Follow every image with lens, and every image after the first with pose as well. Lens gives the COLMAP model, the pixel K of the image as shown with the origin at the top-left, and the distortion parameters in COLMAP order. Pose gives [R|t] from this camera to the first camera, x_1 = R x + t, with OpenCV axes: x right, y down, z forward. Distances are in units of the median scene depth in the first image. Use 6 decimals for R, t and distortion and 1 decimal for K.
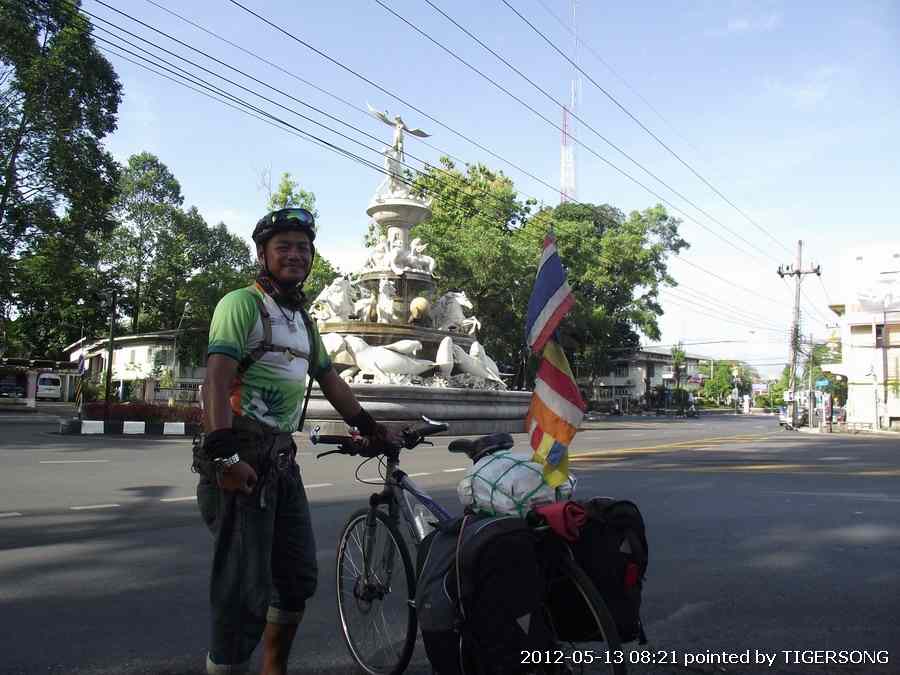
lens RADIAL K [[784.2, 0, 446.7], [0, 784.2, 339.1], [0, 0, 1]] dist [-0.058406, 0.016024]
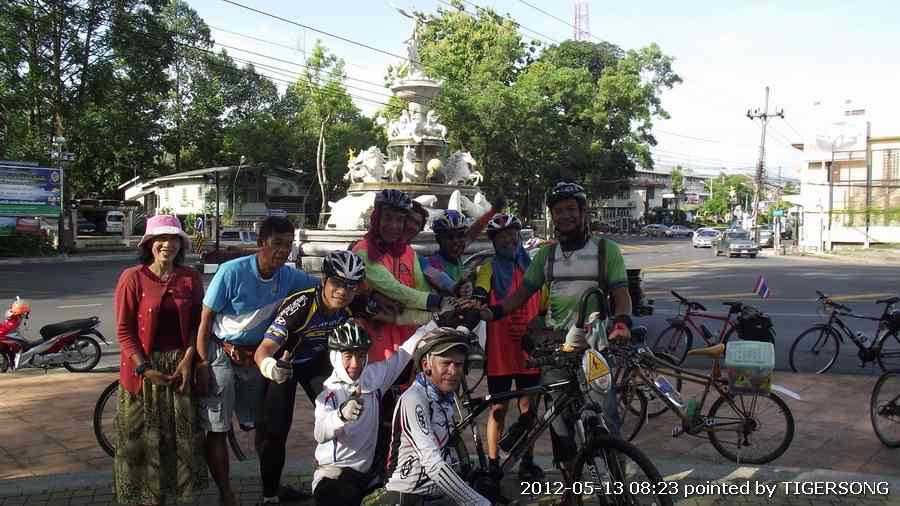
lens RADIAL K [[833.6, 0, 450.4], [0, 833.6, 252.9], [0, 0, 1]] dist [-0.010295, 0.000000]
pose [[0.999703, -0.013896, -0.020009, 0.008835], [0.016394, 0.991290, 0.130675, -0.042074], [0.018019, -0.130964, 0.991223, -0.202412]]
